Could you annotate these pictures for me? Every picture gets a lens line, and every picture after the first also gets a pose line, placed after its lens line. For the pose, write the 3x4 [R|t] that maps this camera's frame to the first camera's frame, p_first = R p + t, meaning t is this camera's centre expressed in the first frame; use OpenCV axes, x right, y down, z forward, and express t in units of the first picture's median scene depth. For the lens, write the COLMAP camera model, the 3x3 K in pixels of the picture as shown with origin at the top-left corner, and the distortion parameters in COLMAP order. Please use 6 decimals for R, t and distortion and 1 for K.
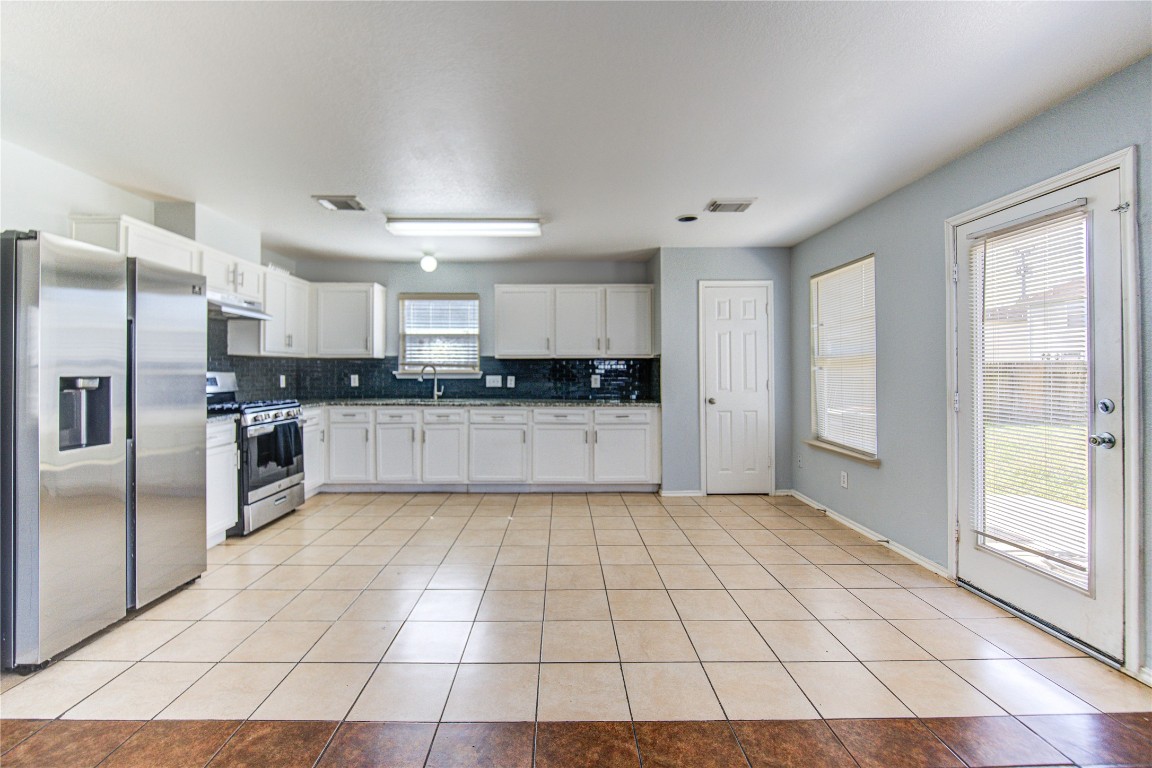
lens RADIAL K [[494.7, 0, 574.8], [0, 494.7, 384.2], [0, 0, 1]] dist [0.000163, -0.000138]
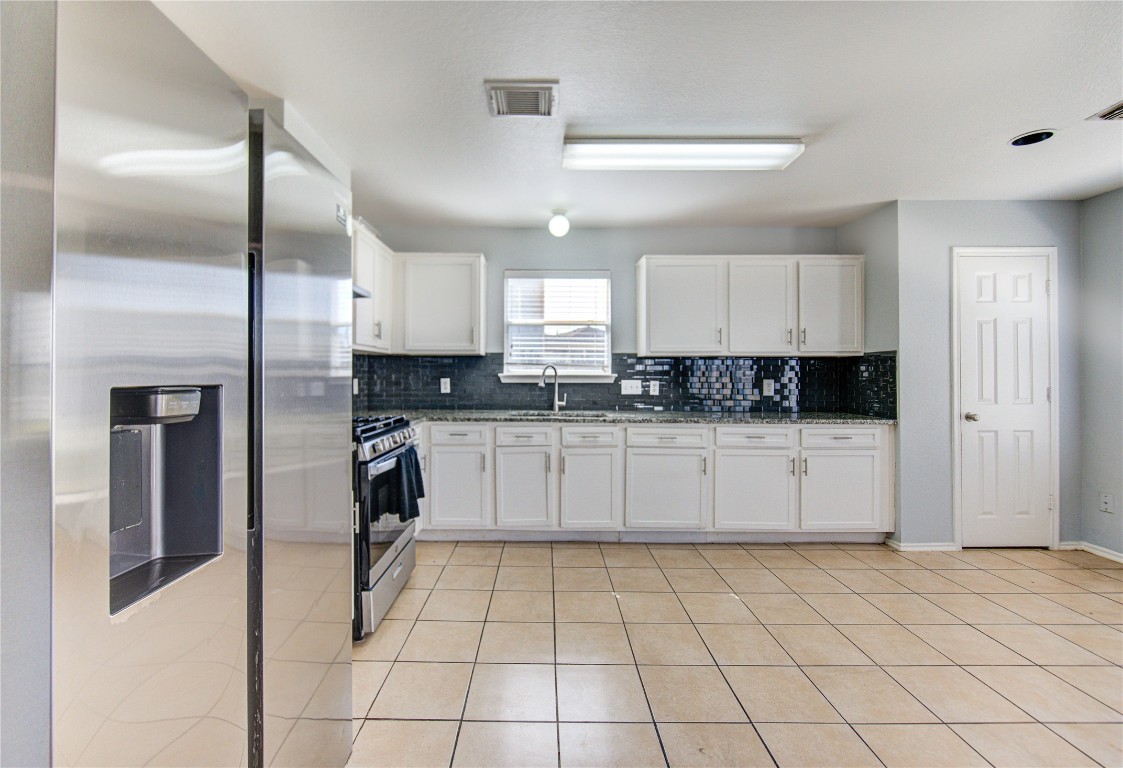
lens RADIAL K [[506.0, 0, 559.6], [0, 506.0, 385.6], [0, 0, 1]] dist [-0.023280, -0.000915]
pose [[0.999730, 0.003444, -0.022971, -0.291678], [-0.003510, 0.999990, -0.002841, -0.006341], [0.022961, 0.002921, 0.999732, 0.270029]]
